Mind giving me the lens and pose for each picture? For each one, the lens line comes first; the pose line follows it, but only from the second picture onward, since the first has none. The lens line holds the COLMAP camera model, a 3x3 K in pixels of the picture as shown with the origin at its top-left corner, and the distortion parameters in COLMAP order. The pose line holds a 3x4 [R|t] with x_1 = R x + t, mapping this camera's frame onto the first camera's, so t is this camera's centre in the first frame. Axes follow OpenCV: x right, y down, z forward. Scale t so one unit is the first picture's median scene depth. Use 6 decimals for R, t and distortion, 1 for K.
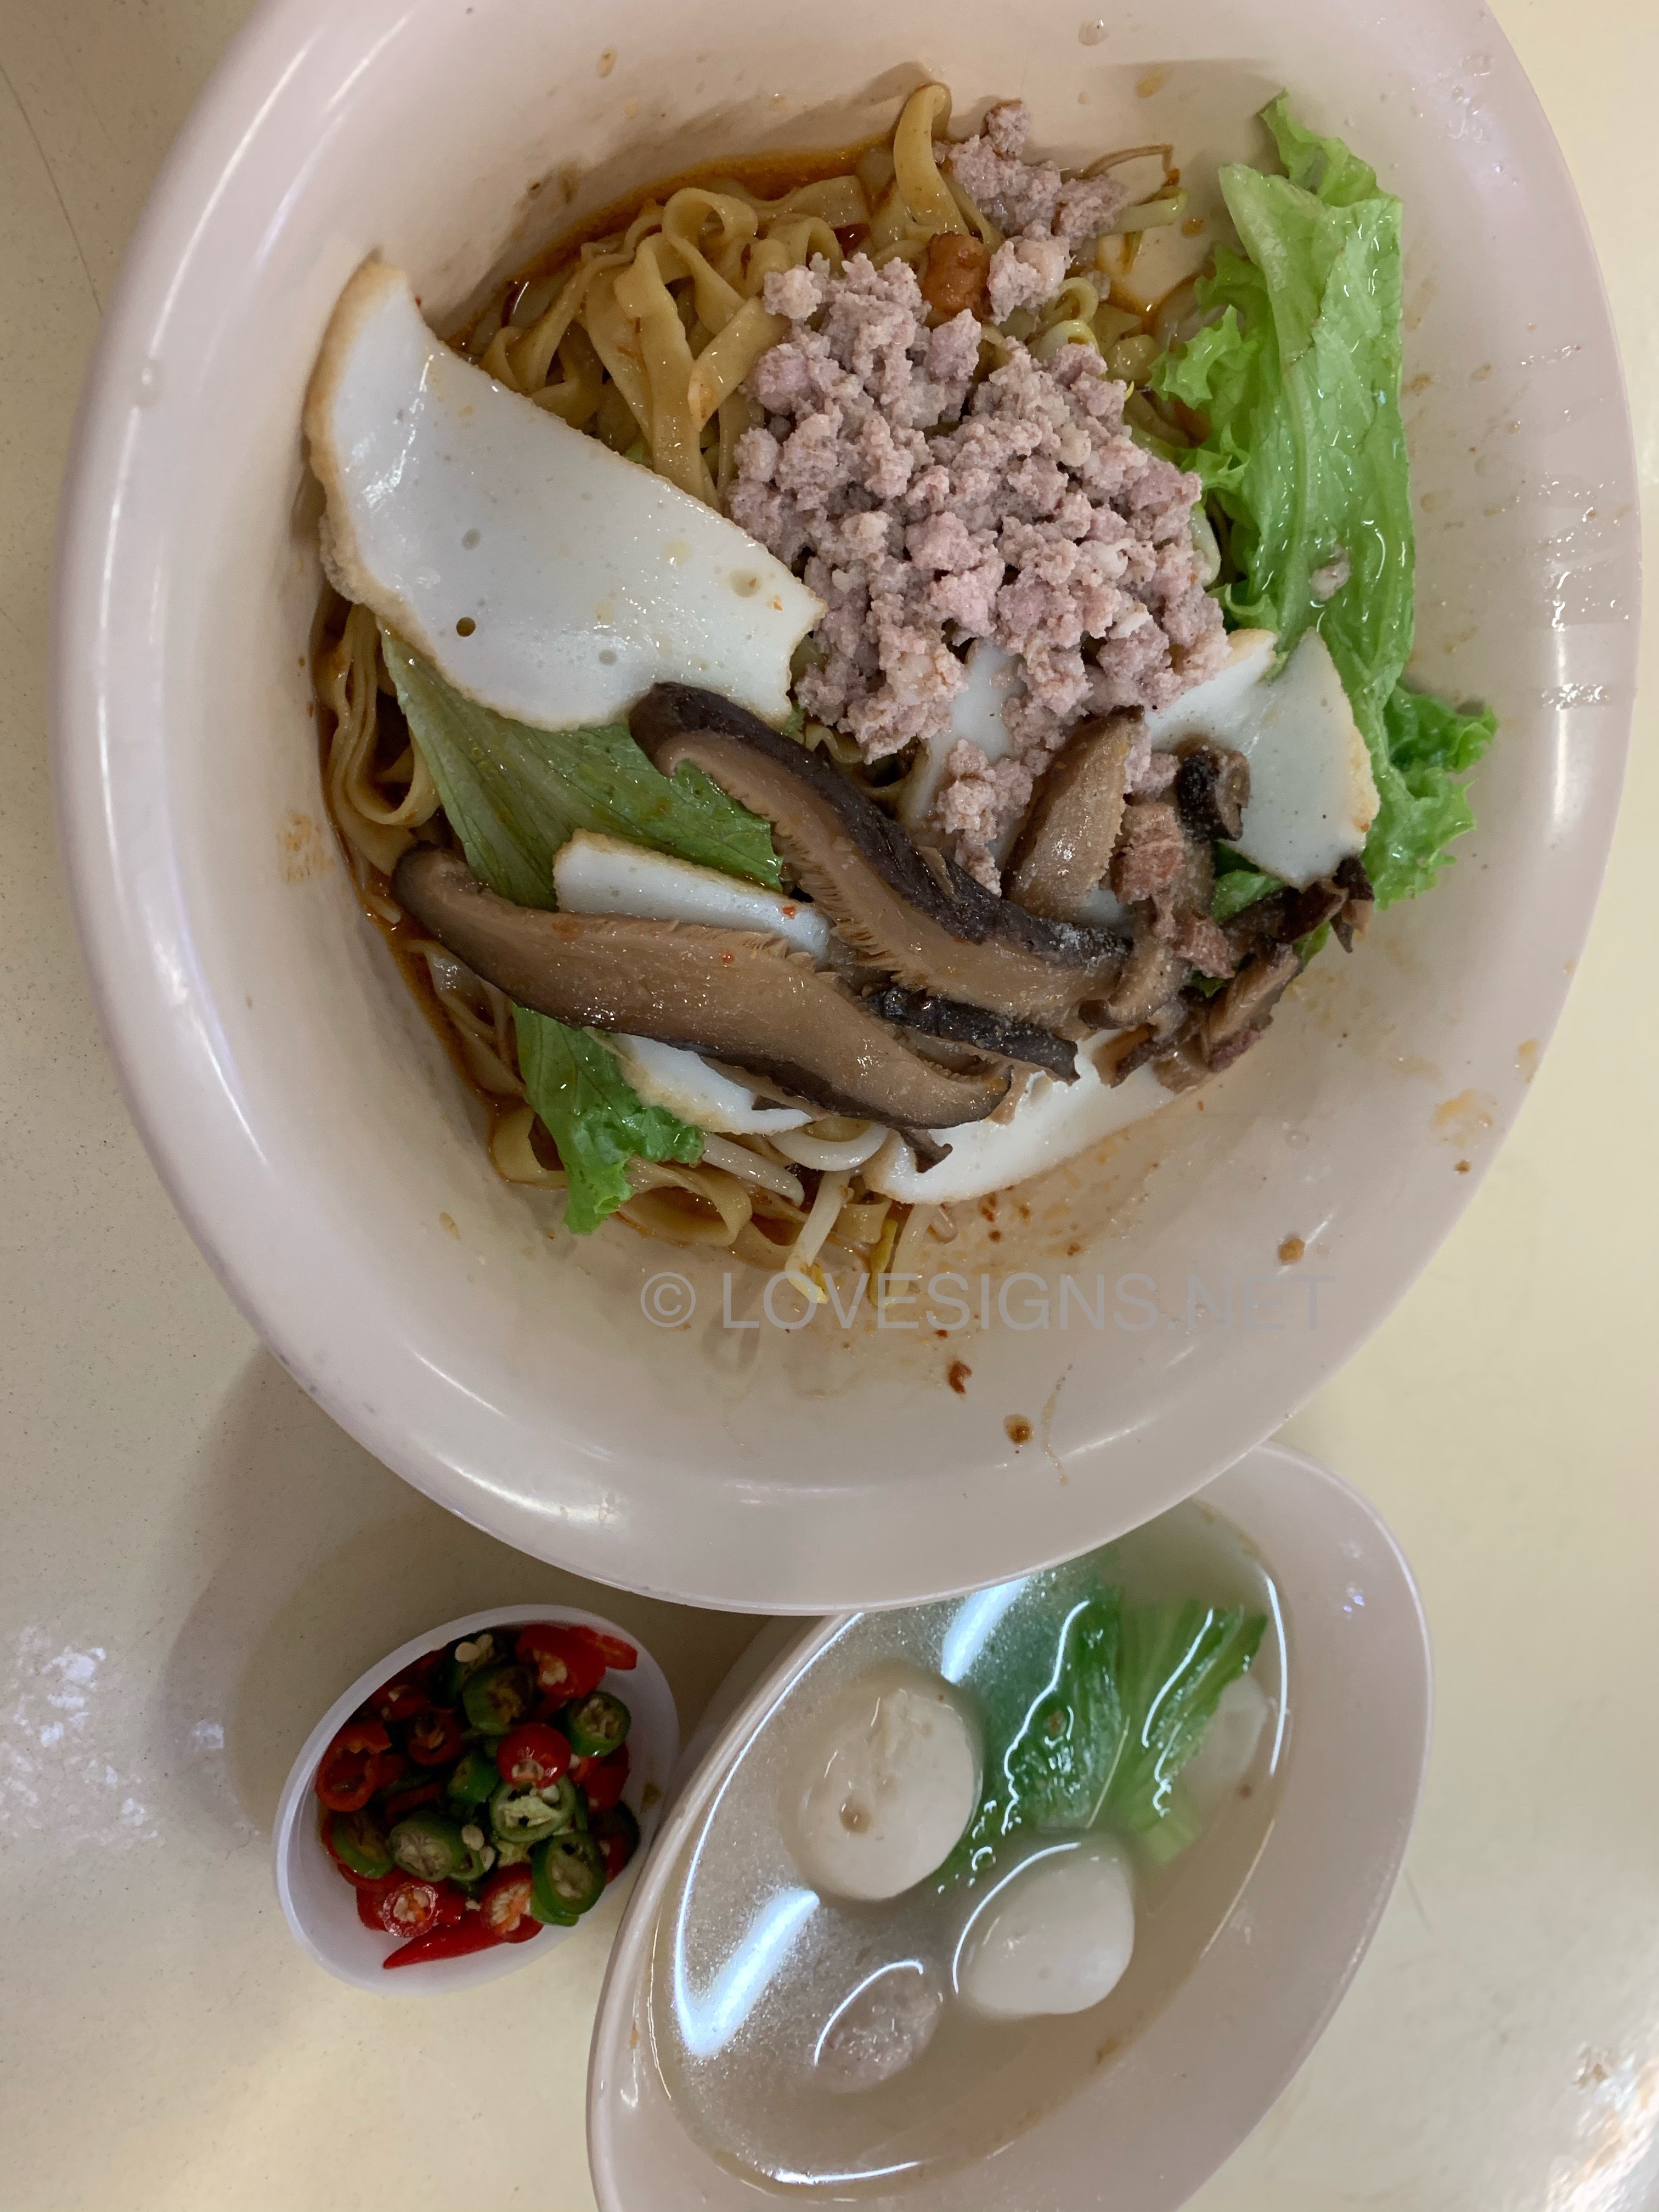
lens RADIAL K [[1850.8, 0, 829.1], [0, 1850.8, 1120.8], [0, 0, 1]] dist [0.013014, -0.052759]
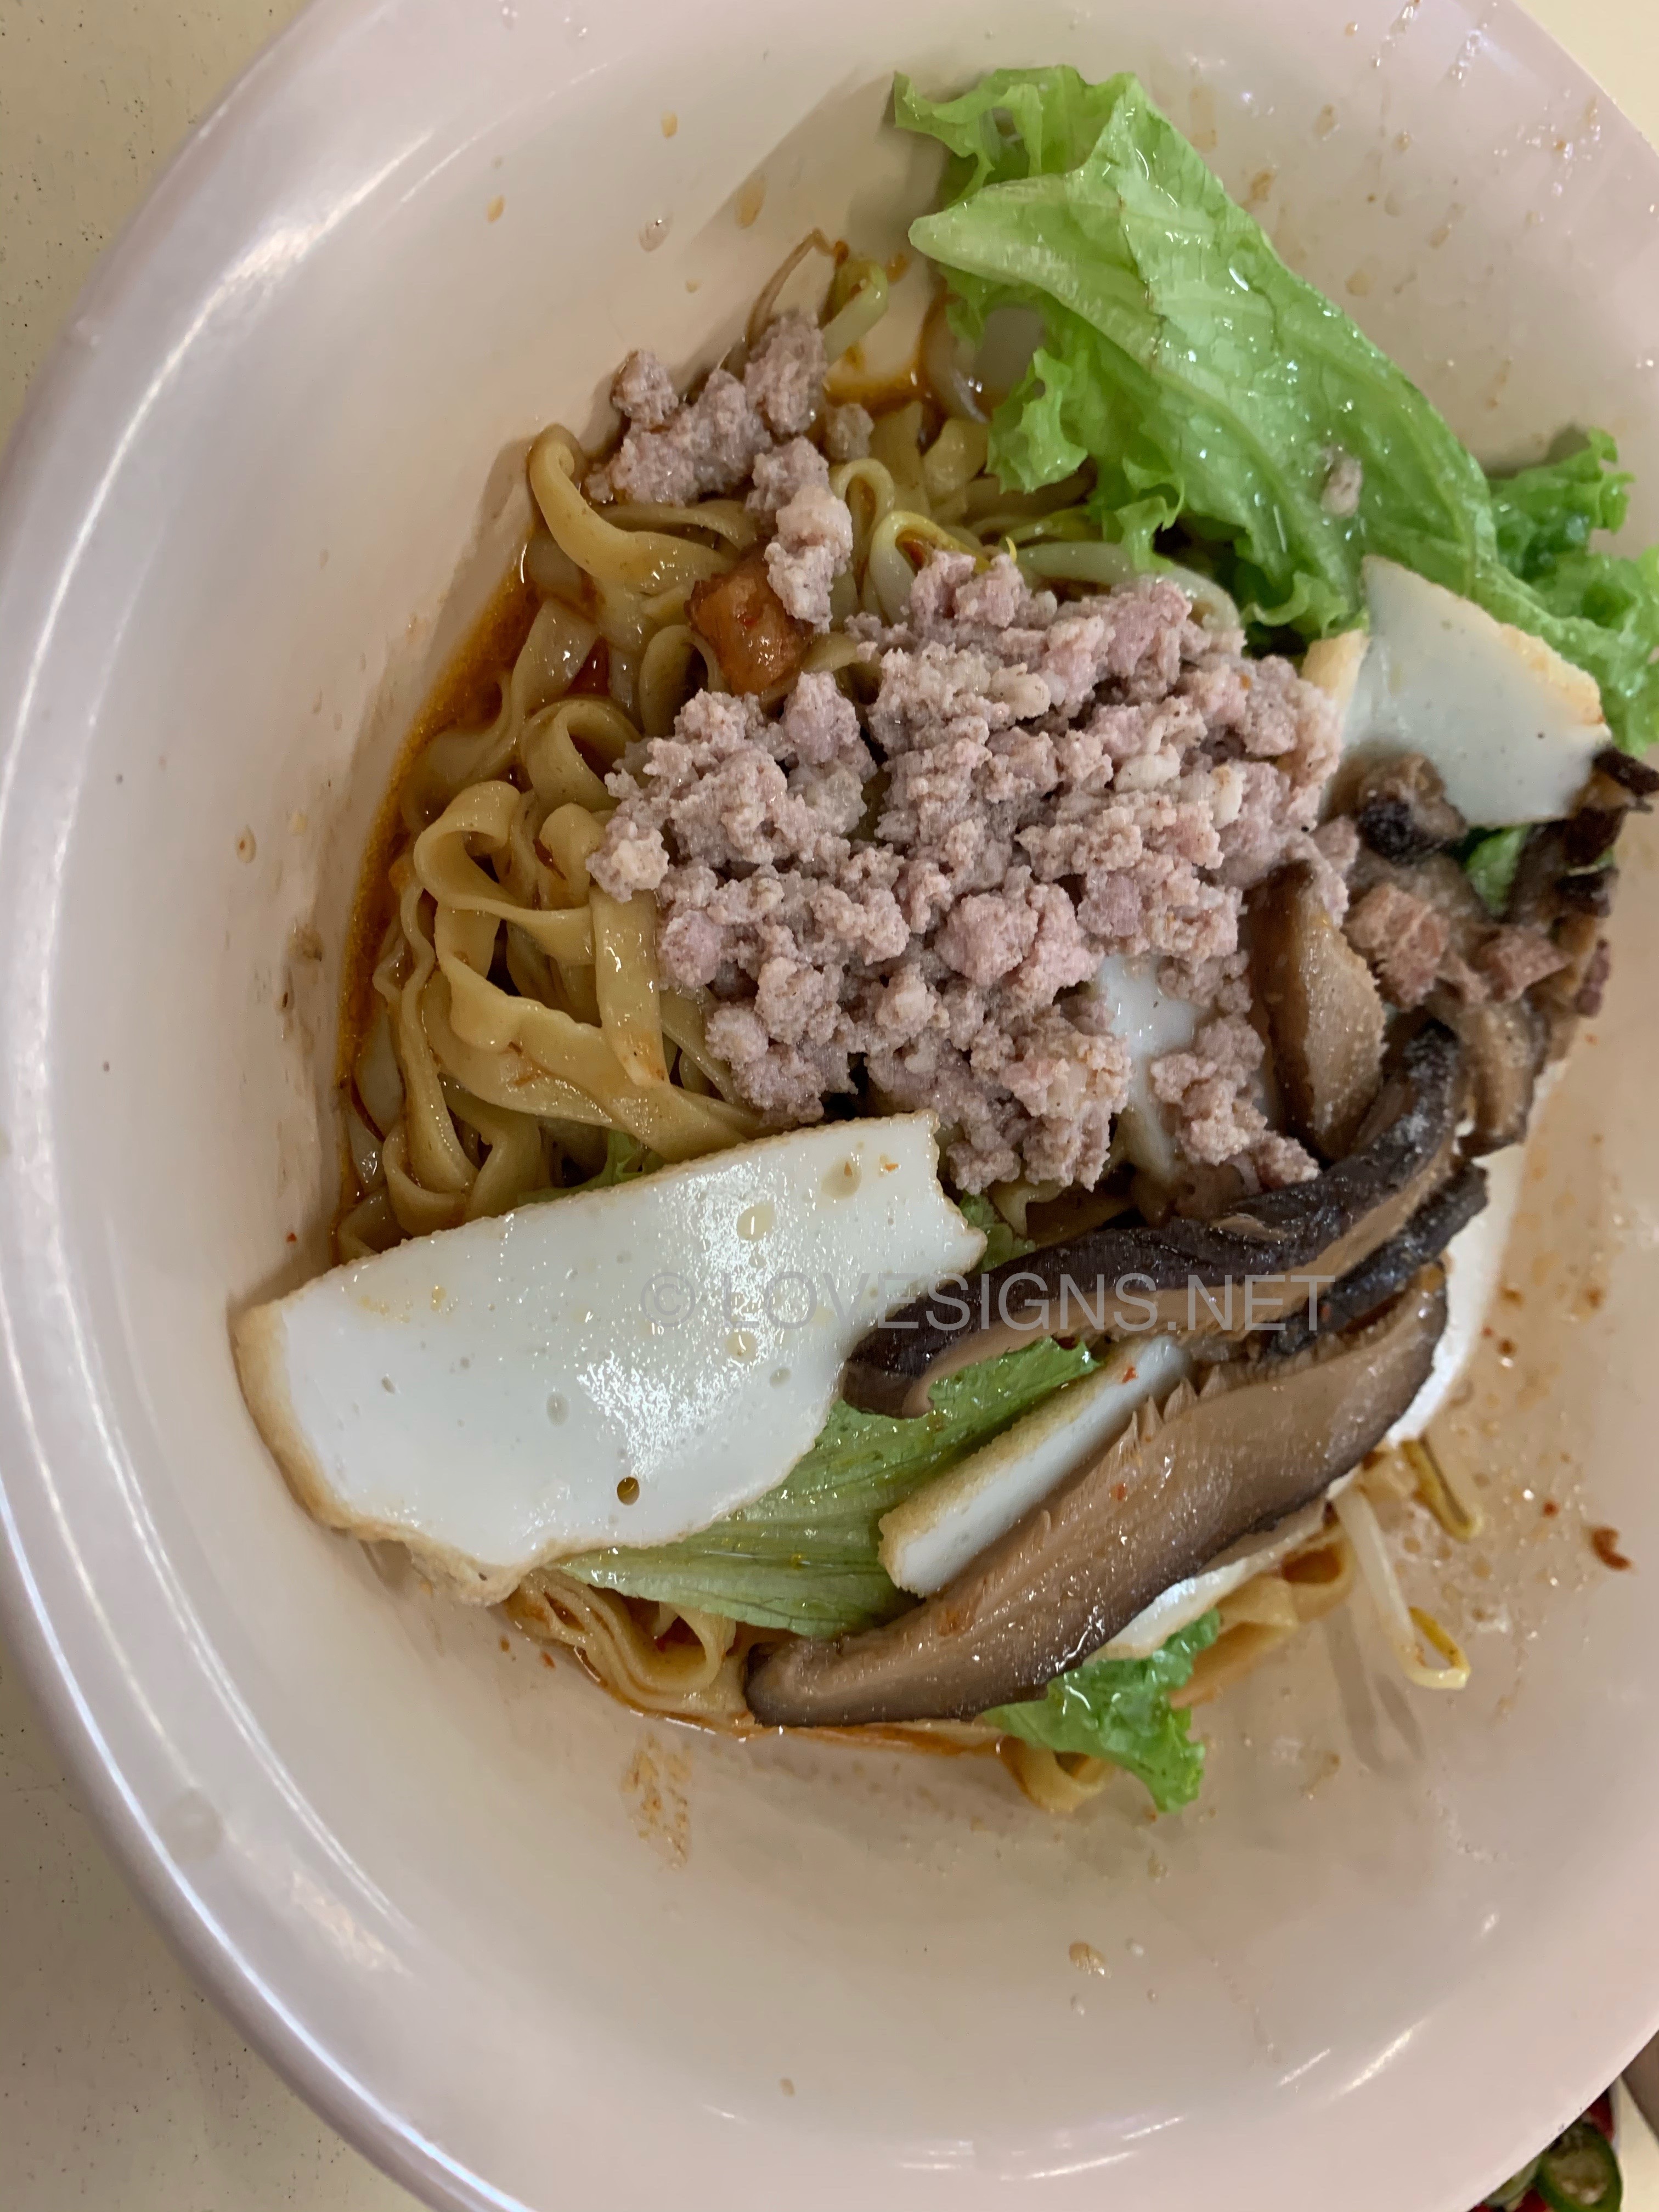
lens RADIAL K [[1850.8, 0, 811.3], [0, 1850.8, 1105.1], [0, 0, 1]] dist [0.013014, -0.052759]
pose [[0.737858, -0.655349, -0.161499, 0.082147], [0.672583, 0.733953, 0.094585, -0.370176], [0.056547, -0.178412, 0.982330, 0.250247]]
